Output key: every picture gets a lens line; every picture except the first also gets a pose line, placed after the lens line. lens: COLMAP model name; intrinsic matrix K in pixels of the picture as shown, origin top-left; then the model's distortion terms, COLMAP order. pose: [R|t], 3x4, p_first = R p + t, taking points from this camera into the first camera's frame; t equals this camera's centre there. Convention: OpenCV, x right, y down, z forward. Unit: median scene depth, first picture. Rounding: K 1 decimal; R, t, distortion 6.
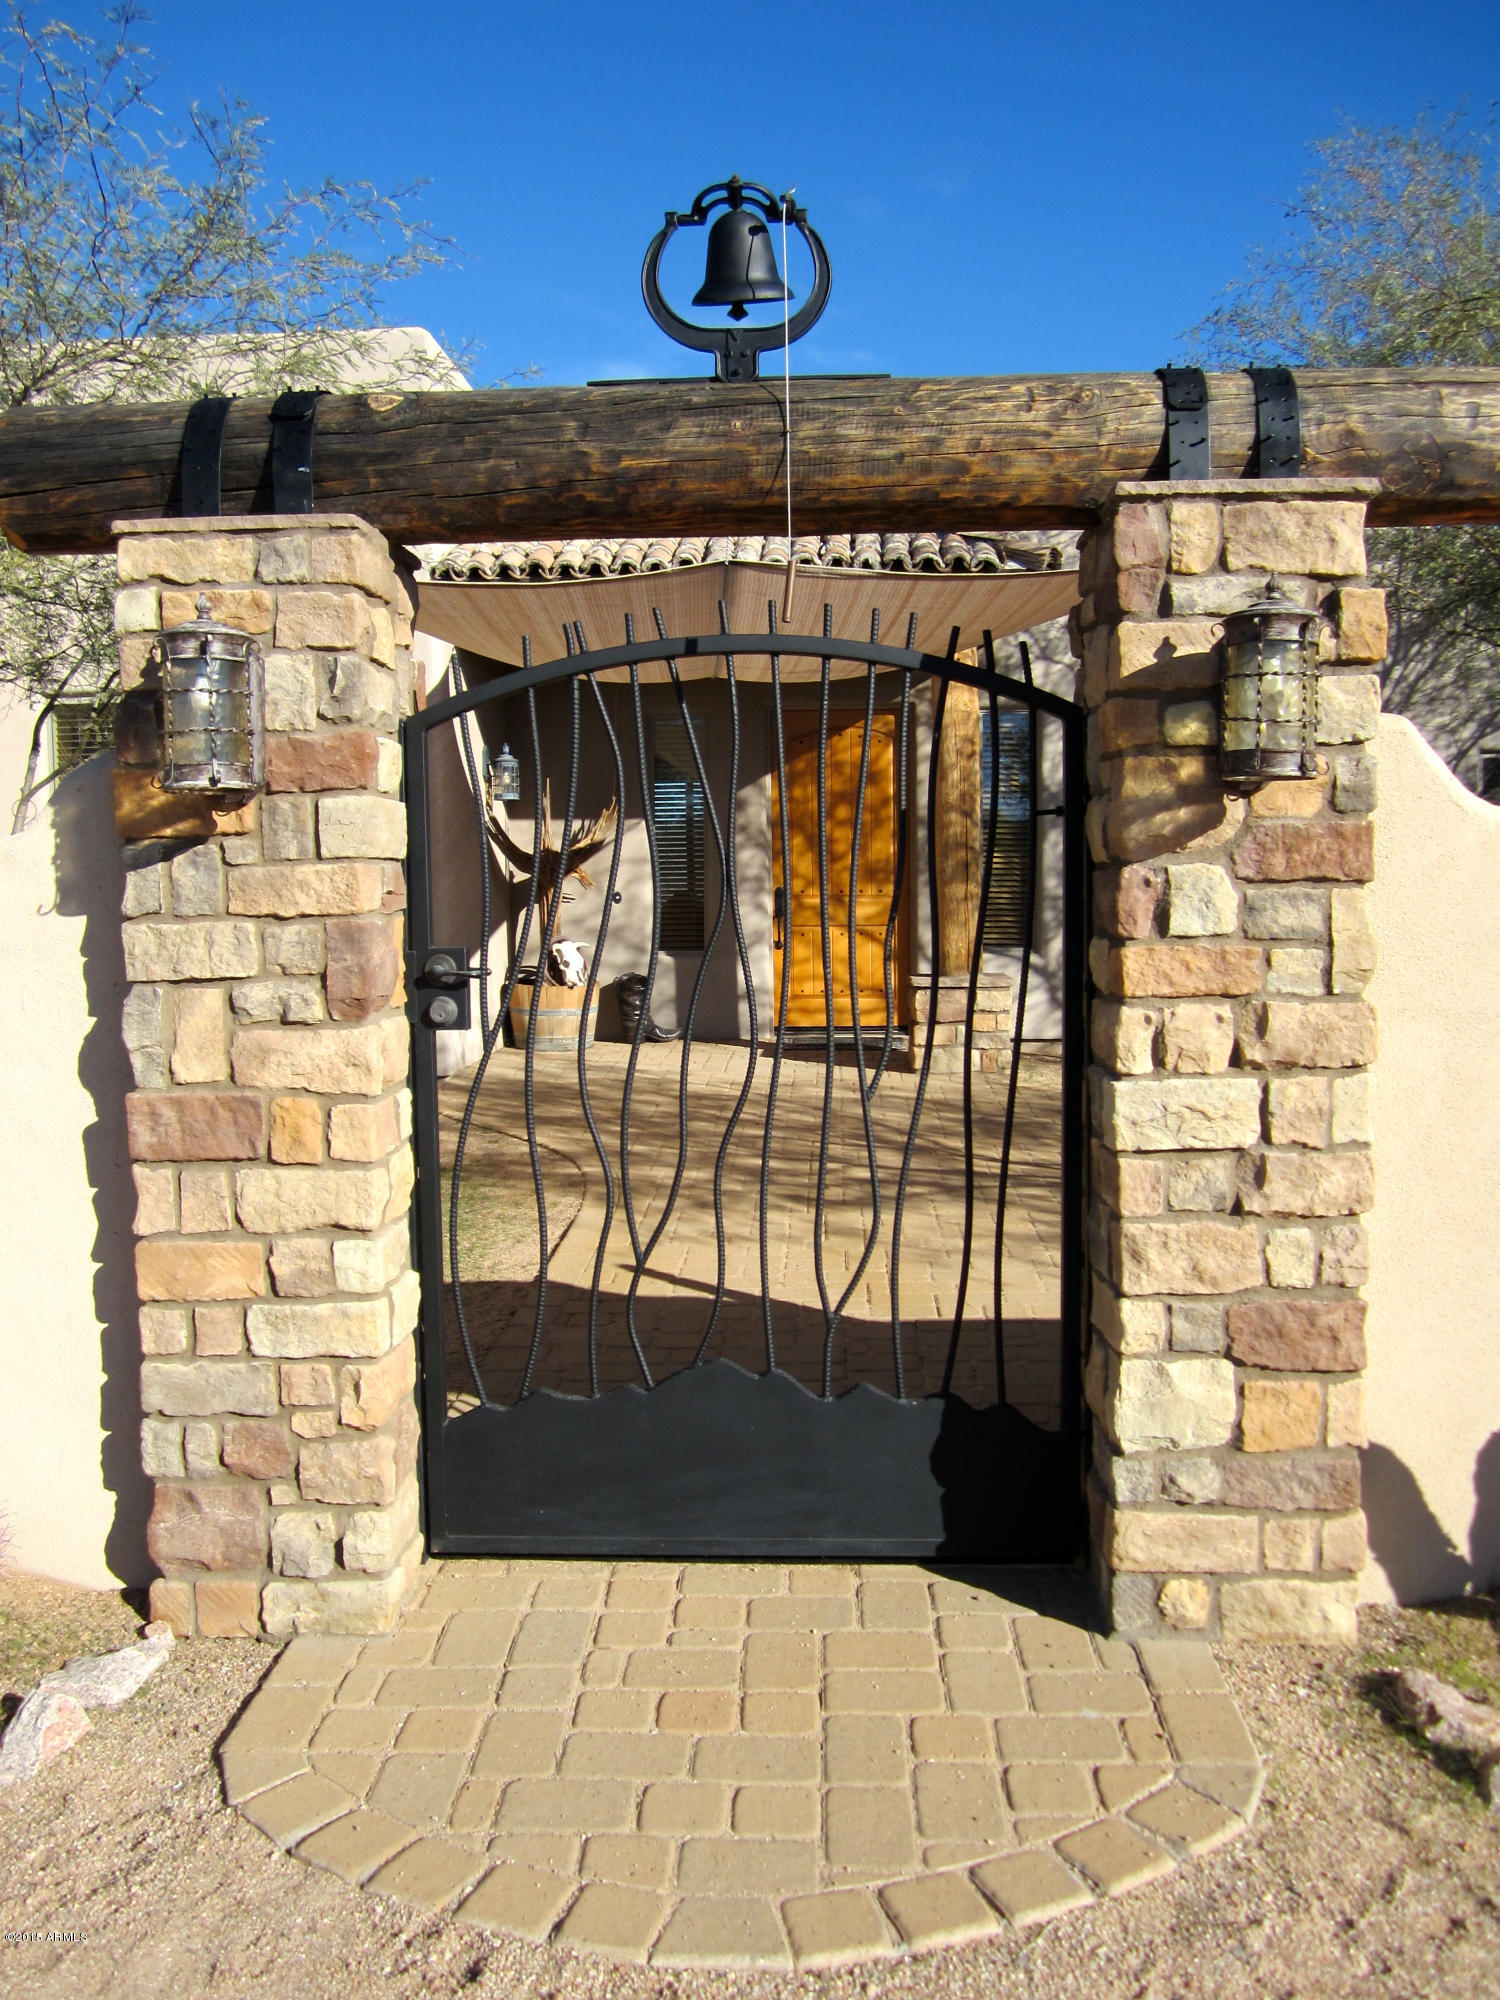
lens RADIAL K [[1645.0, 0, 750.0], [0, 1645.0, 1000.0], [0, 0, 1]] dist [-0.039147, 0.002469]
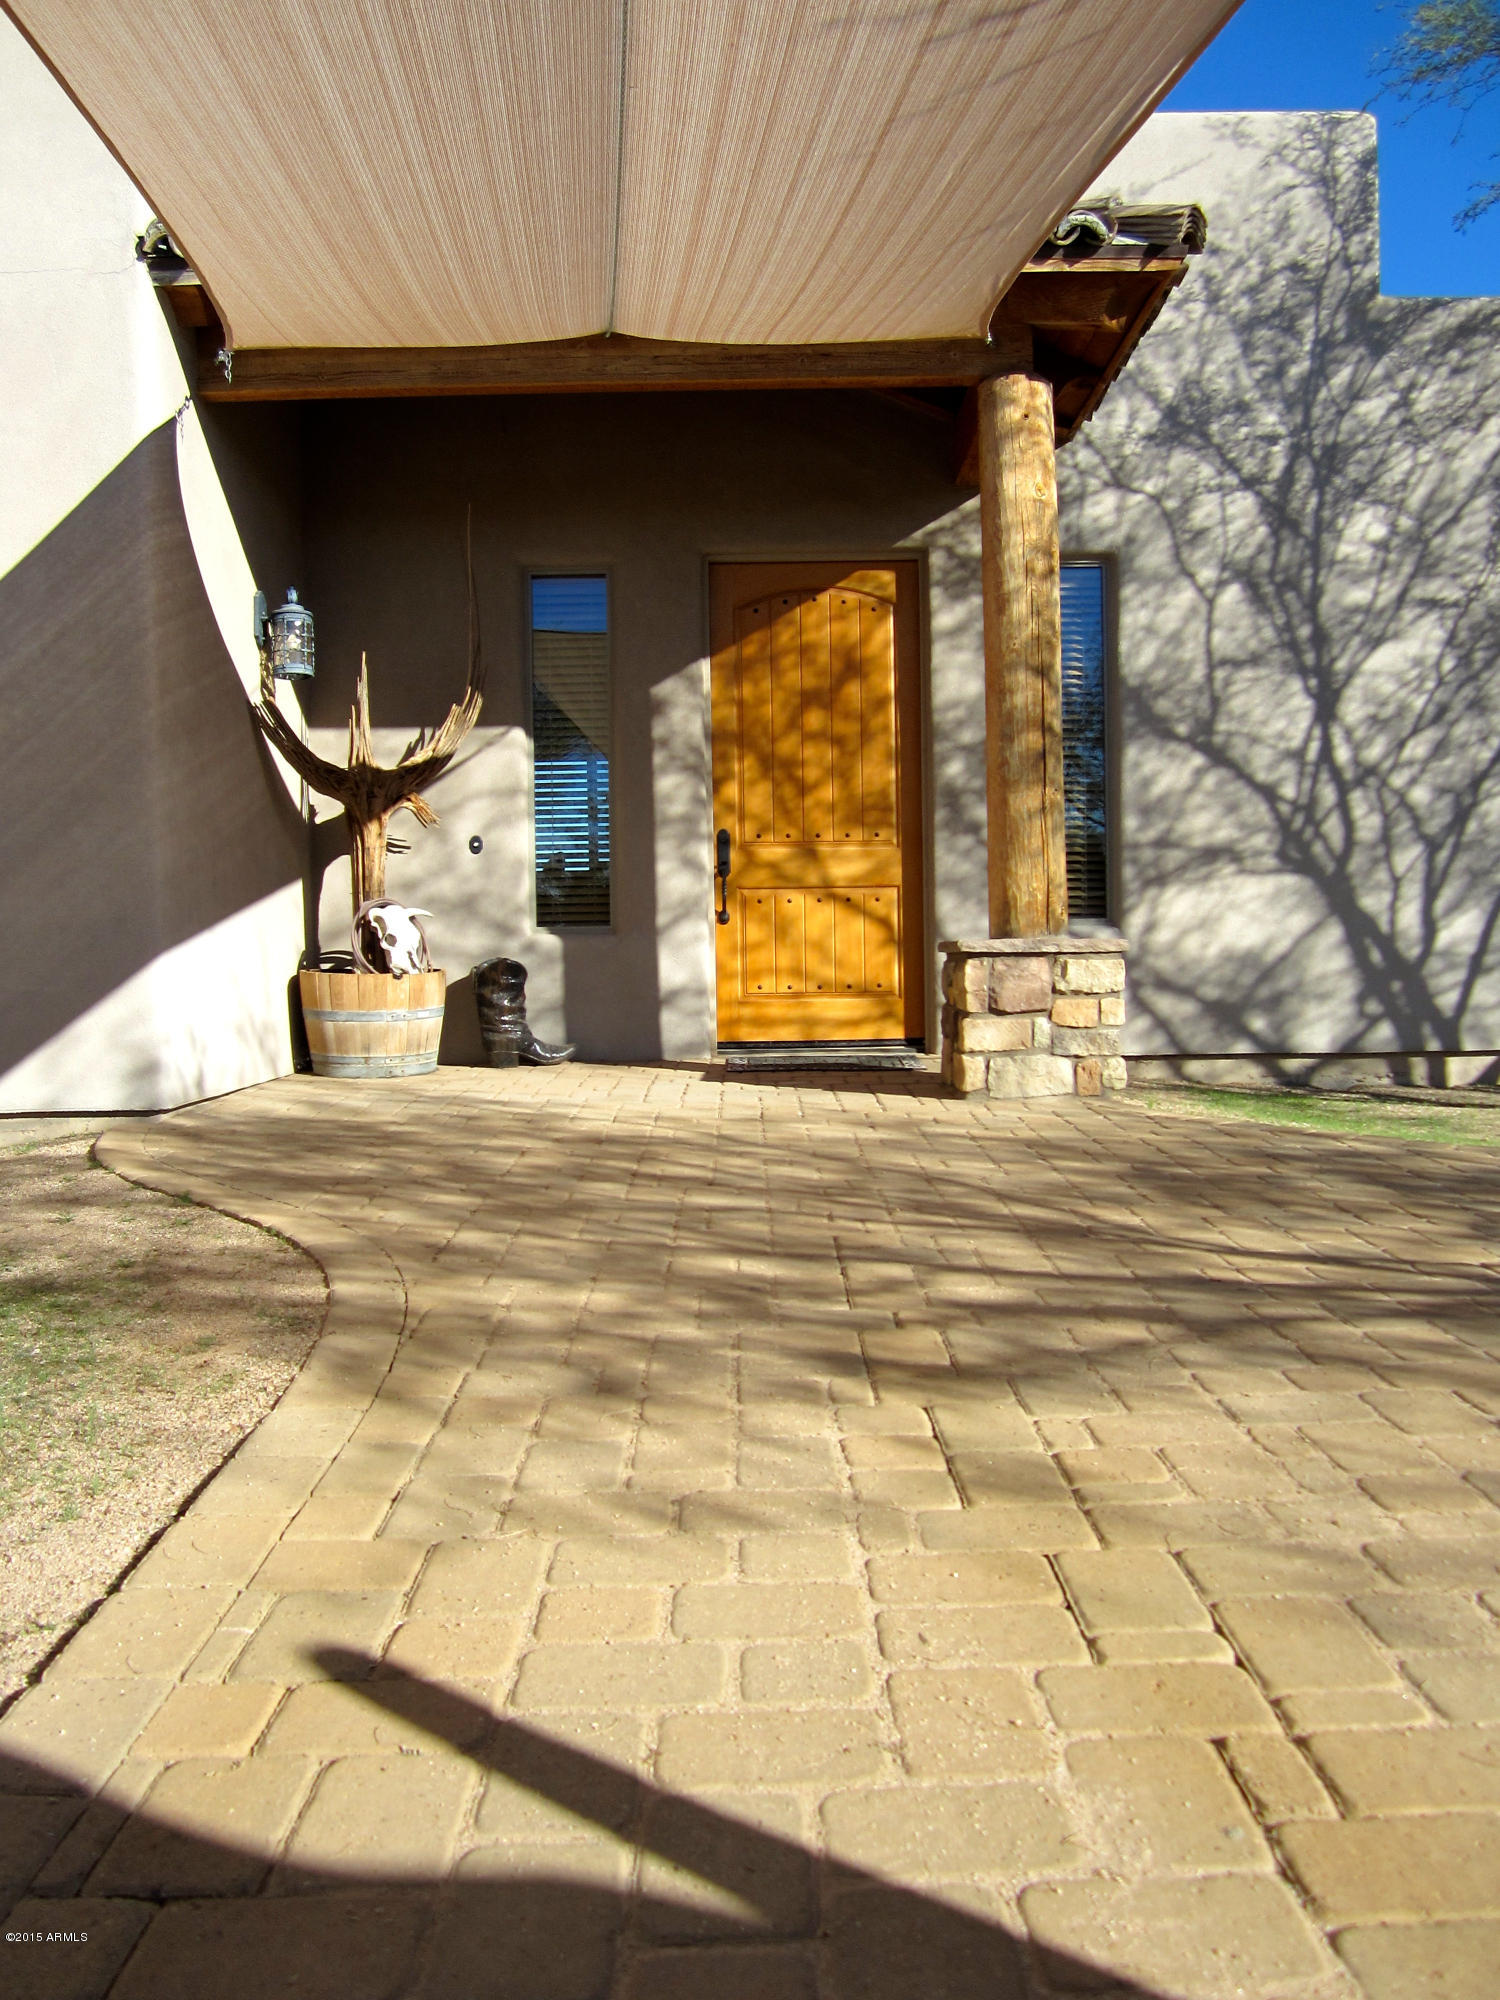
lens RADIAL K [[1645.0, 0, 750.0], [0, 1645.0, 1000.0], [0, 0, 1]] dist [-0.039147, 0.002469]
pose [[0.998262, -0.004223, 0.058773, -0.010106], [0.006704, 0.999092, -0.042083, 0.028571], [-0.058542, 0.042404, 0.997384, 0.349994]]
